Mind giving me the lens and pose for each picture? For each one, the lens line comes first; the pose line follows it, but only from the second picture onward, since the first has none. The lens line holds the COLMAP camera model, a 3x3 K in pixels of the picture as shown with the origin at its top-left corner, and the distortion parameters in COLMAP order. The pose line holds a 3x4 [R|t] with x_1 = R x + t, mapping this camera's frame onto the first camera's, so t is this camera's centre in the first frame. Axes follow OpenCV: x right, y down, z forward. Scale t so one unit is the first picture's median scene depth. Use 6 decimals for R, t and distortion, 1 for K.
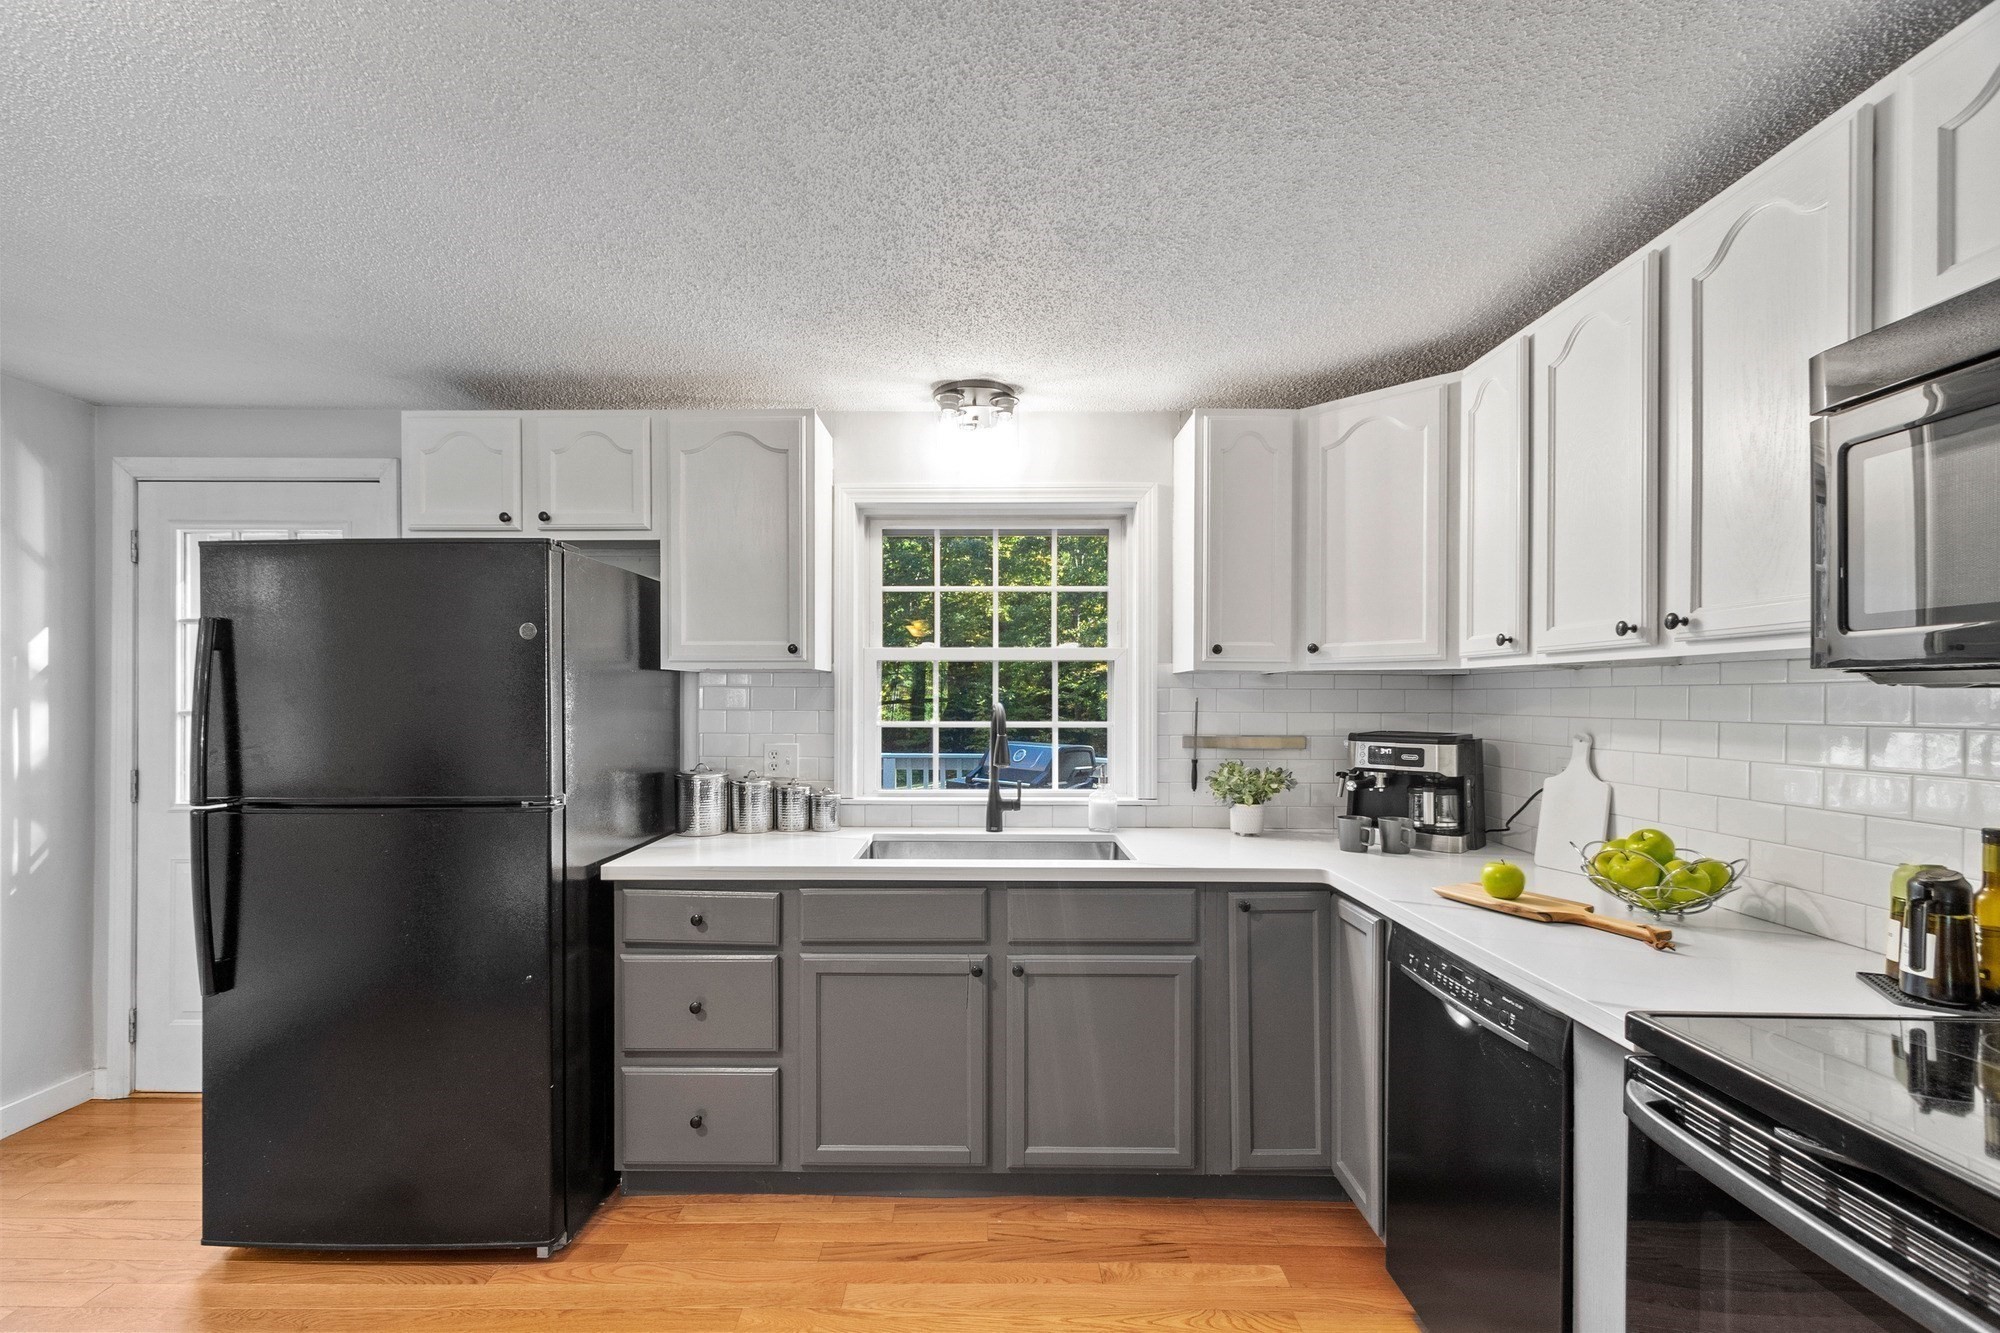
lens RADIAL K [[868.6, 0, 980.3], [0, 868.6, 697.8], [0, 0, 1]] dist [0.002661, 0.000599]
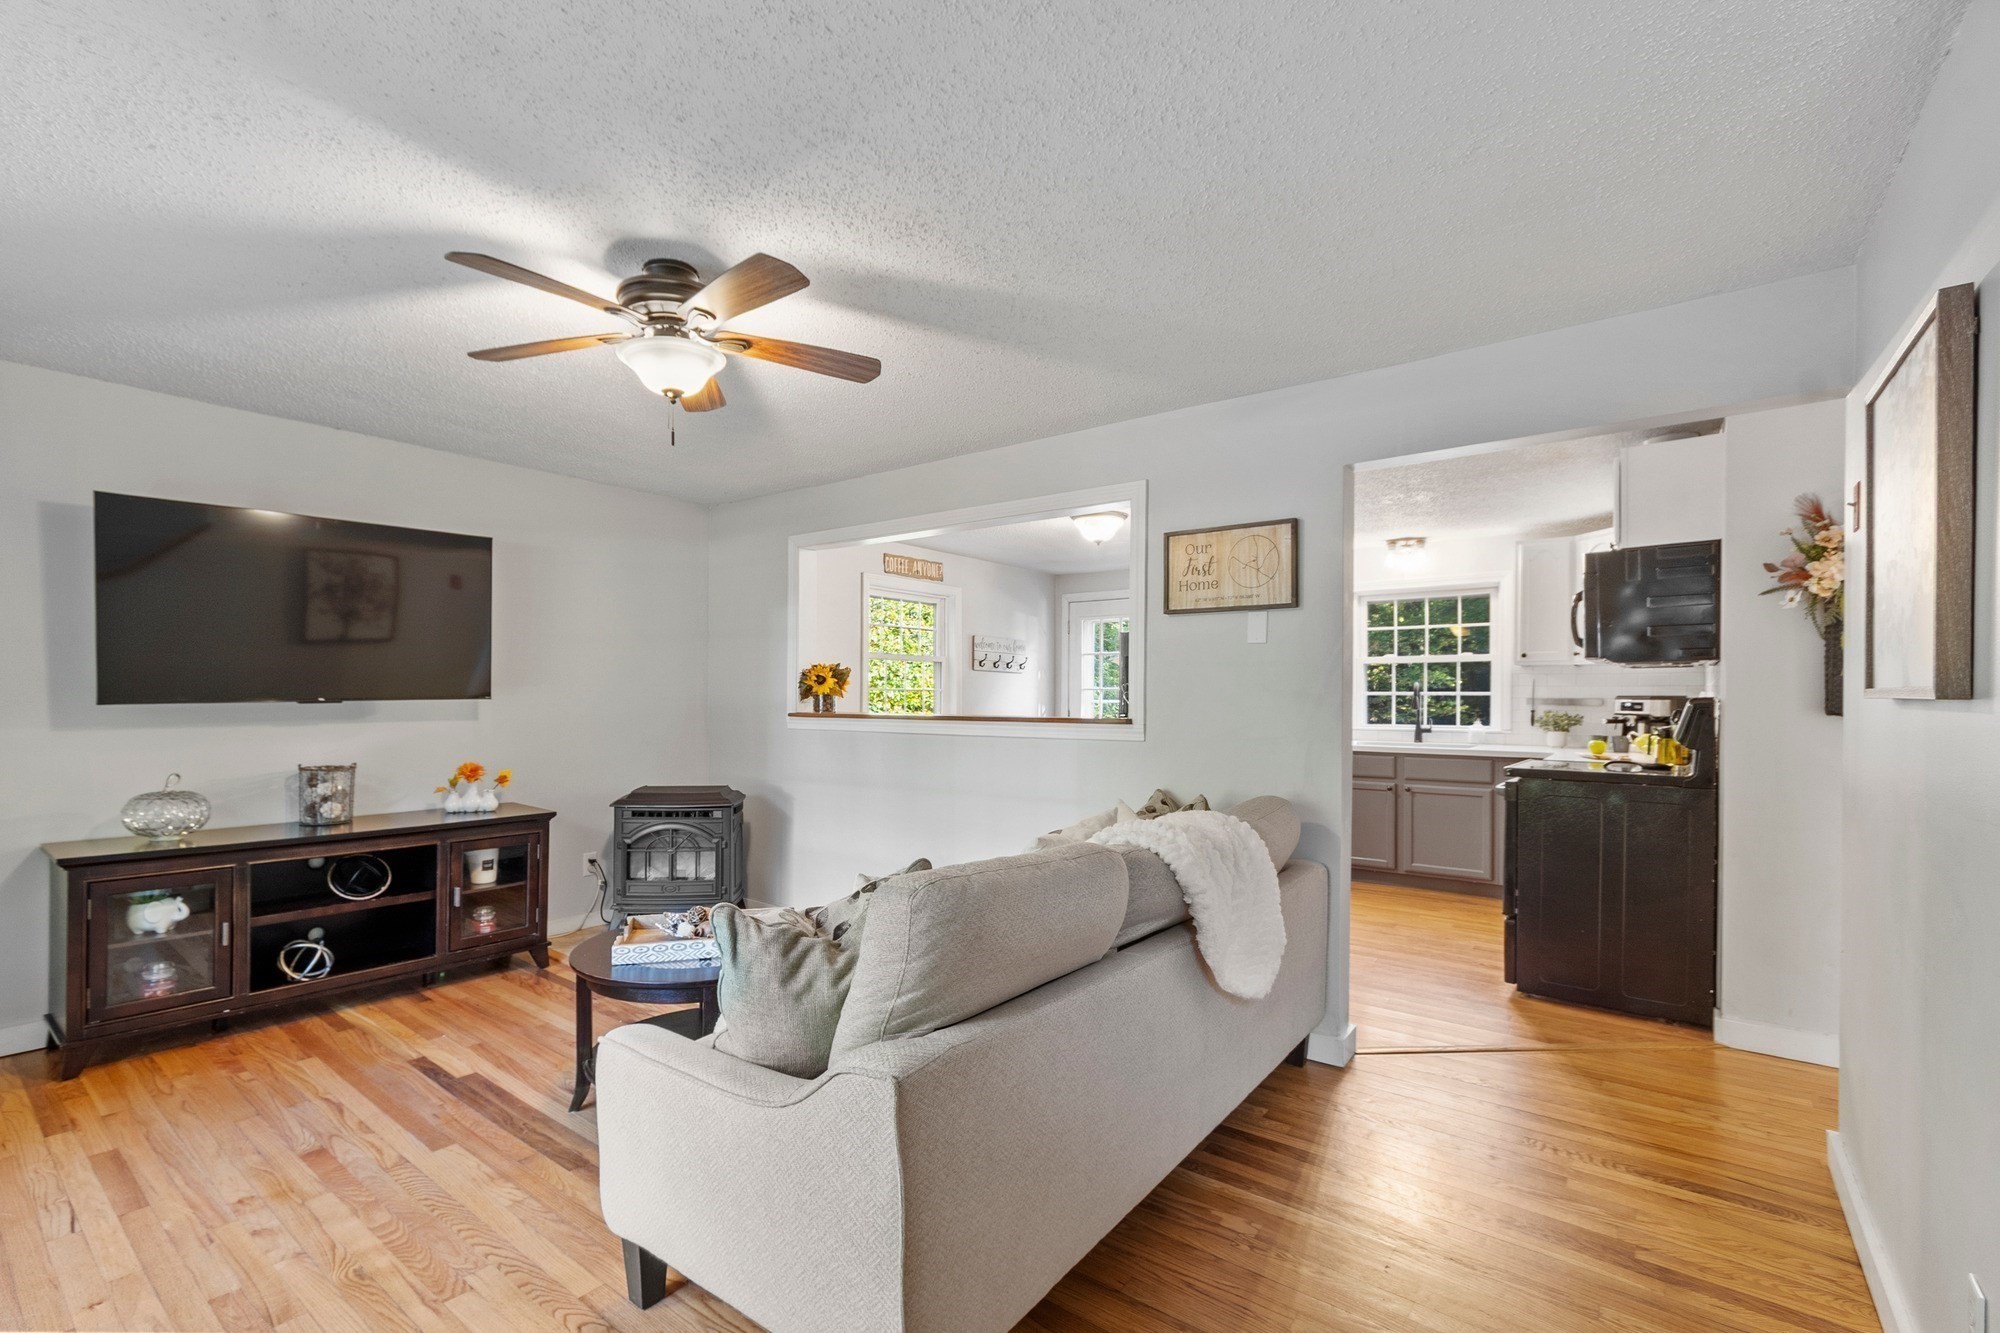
lens RADIAL K [[868.6, 0, 980.3], [0, 868.6, 697.8], [0, 0, 1]] dist [0.002661, 0.000599]
pose [[0.789994, 0.001837, -0.613112, 0.510047], [-0.000895, 0.999998, 0.001844, 0.043282], [0.613114, -0.000908, 0.789994, -1.445785]]
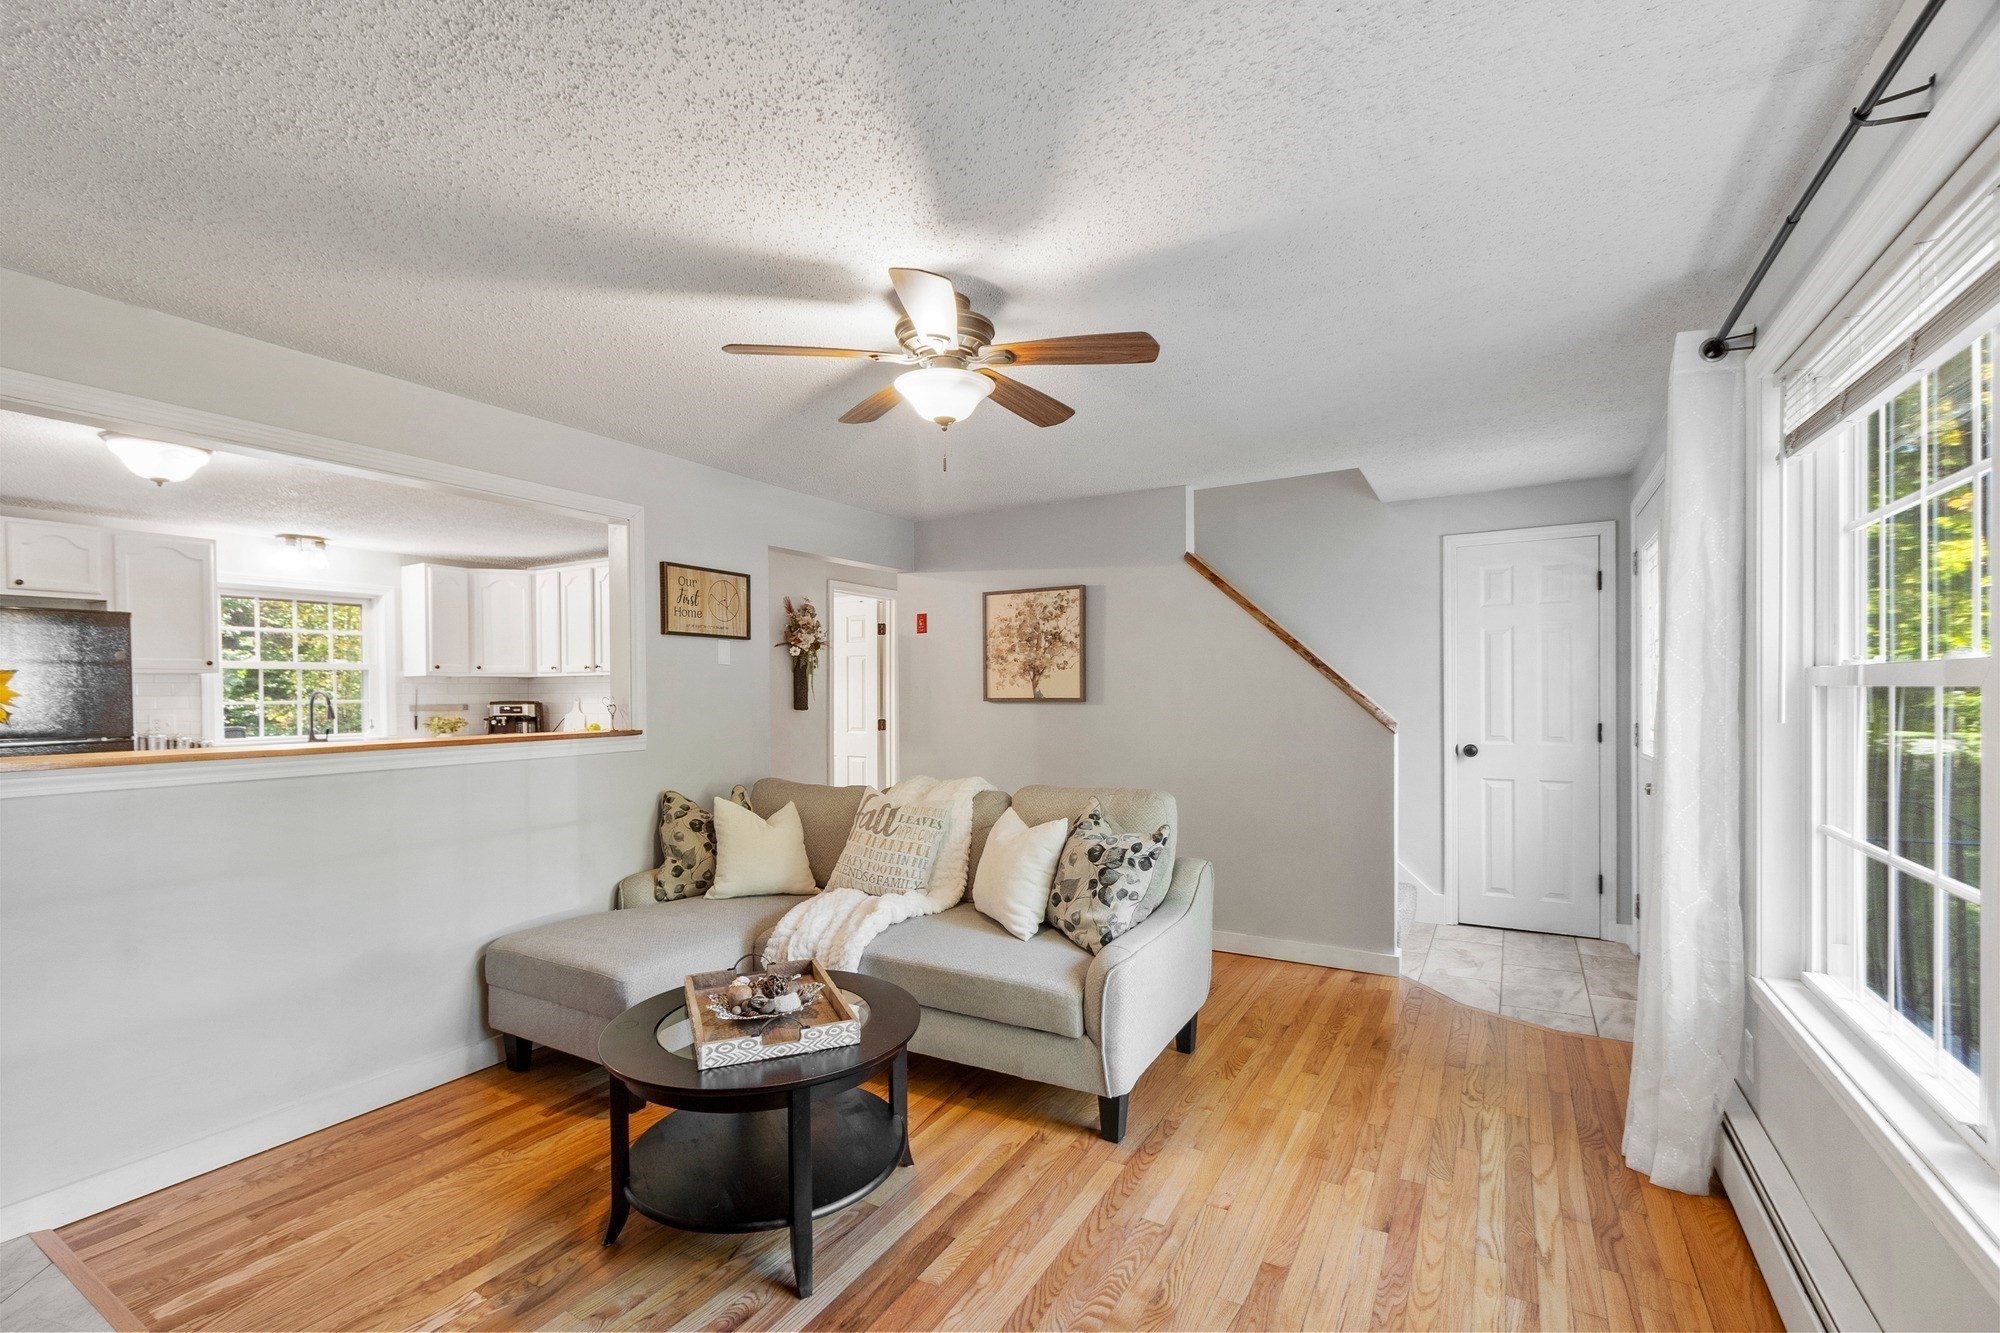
lens RADIAL K [[868.6, 0, 980.3], [0, 868.6, 697.8], [0, 0, 1]] dist [0.002661, 0.000599]
pose [[0.513826, -0.015707, 0.857751, -0.977682], [0.011674, 0.999868, 0.011316, 0.018667], [-0.857815, 0.004199, 0.513941, -1.456372]]
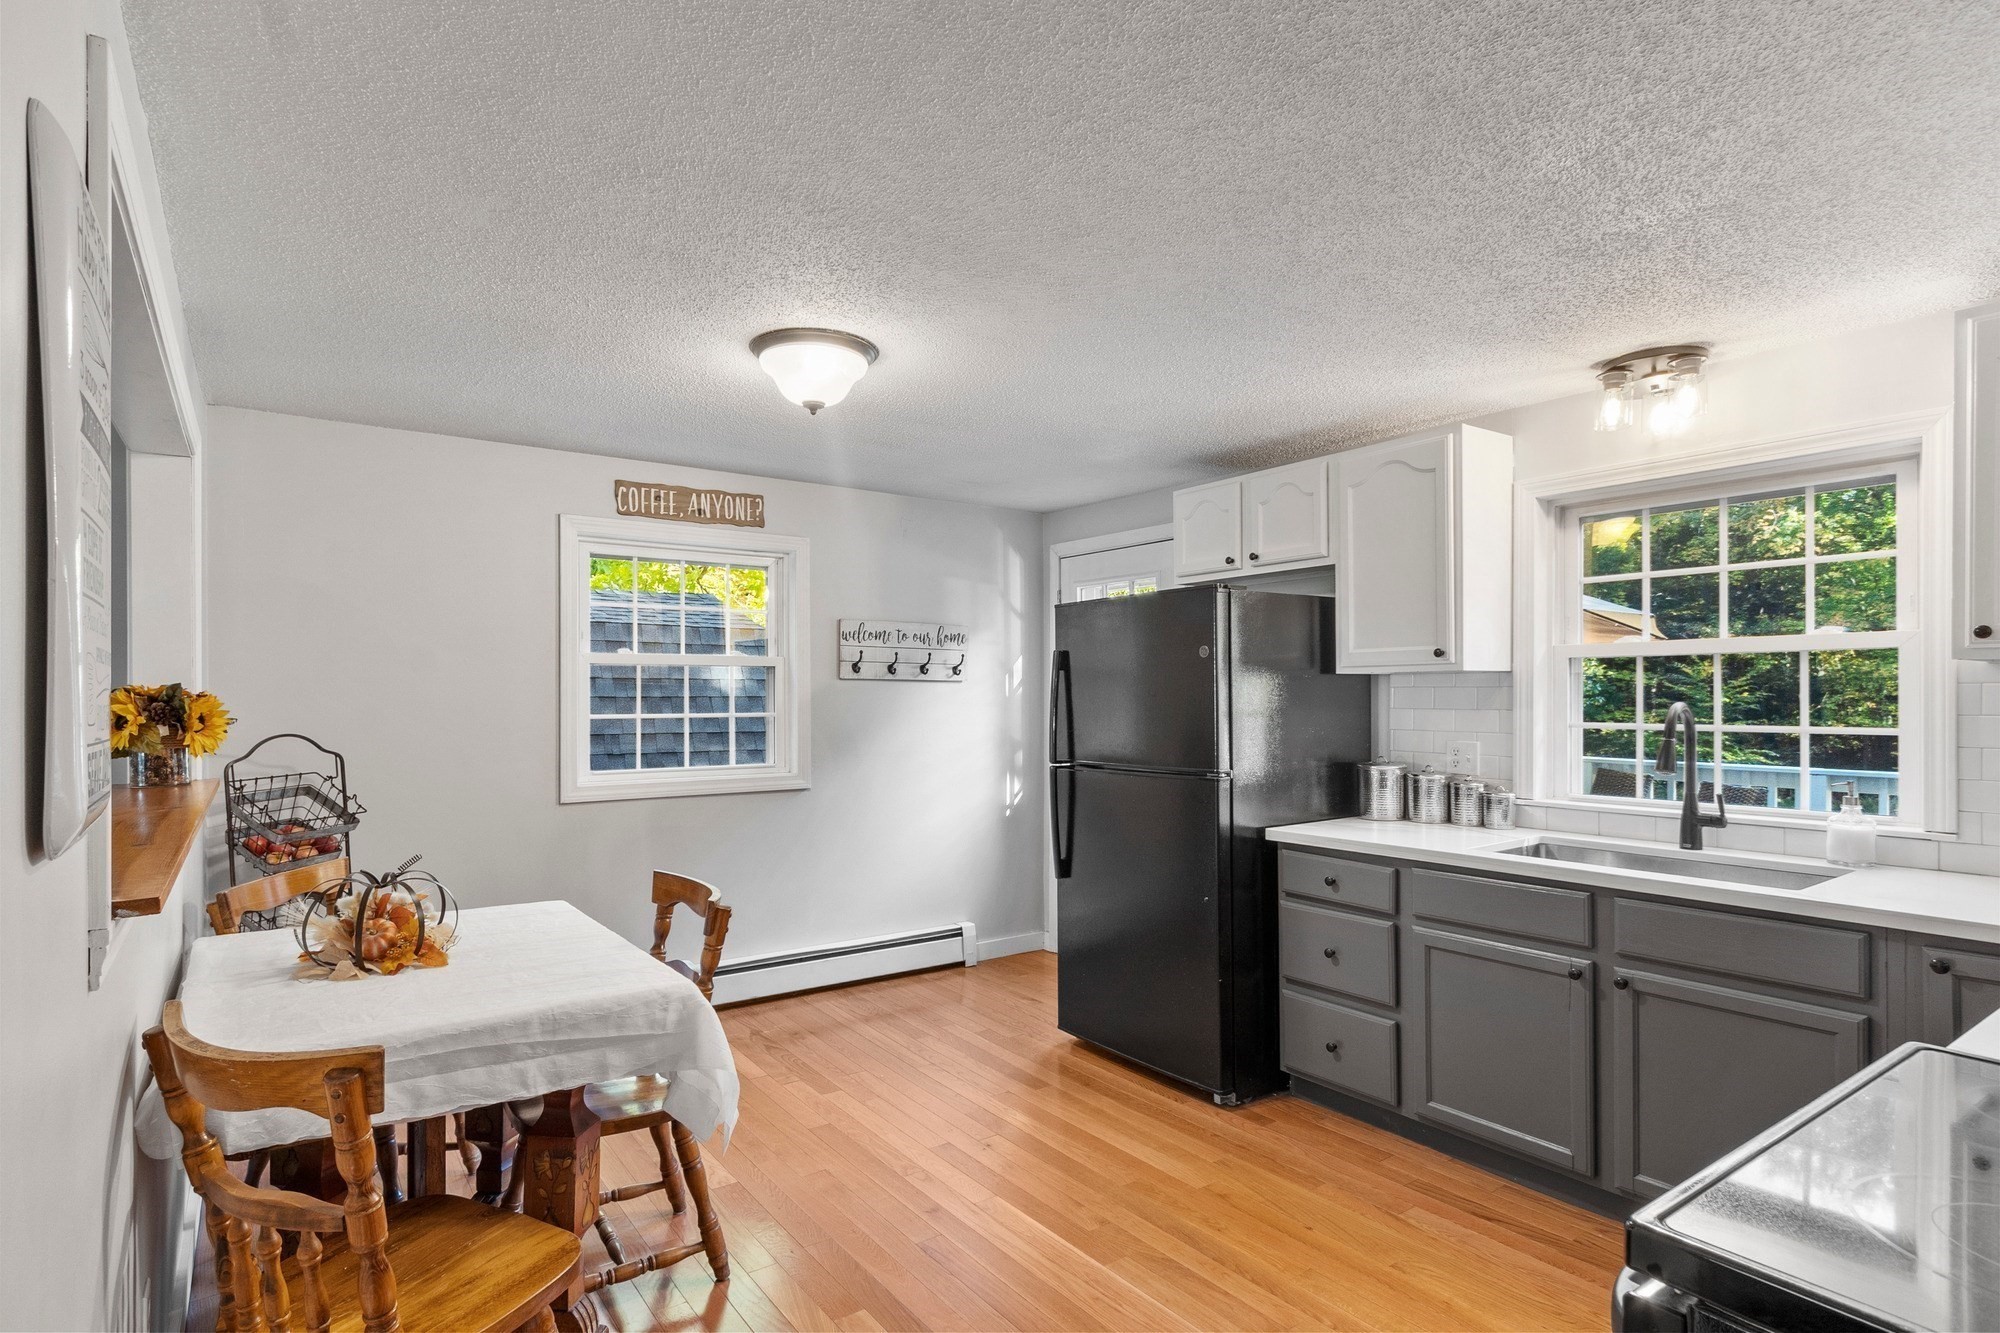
lens RADIAL K [[1019.3, 0, 971.0], [0, 1019.3, 687.0], [0, 0, 1]] dist [-0.001230, -0.000345]
pose [[0.576683, -0.010725, -0.816898, 0.470297], [0.005526, 0.999942, -0.009227, -0.005061], [0.816950, 0.000807, 0.576708, -0.200014]]
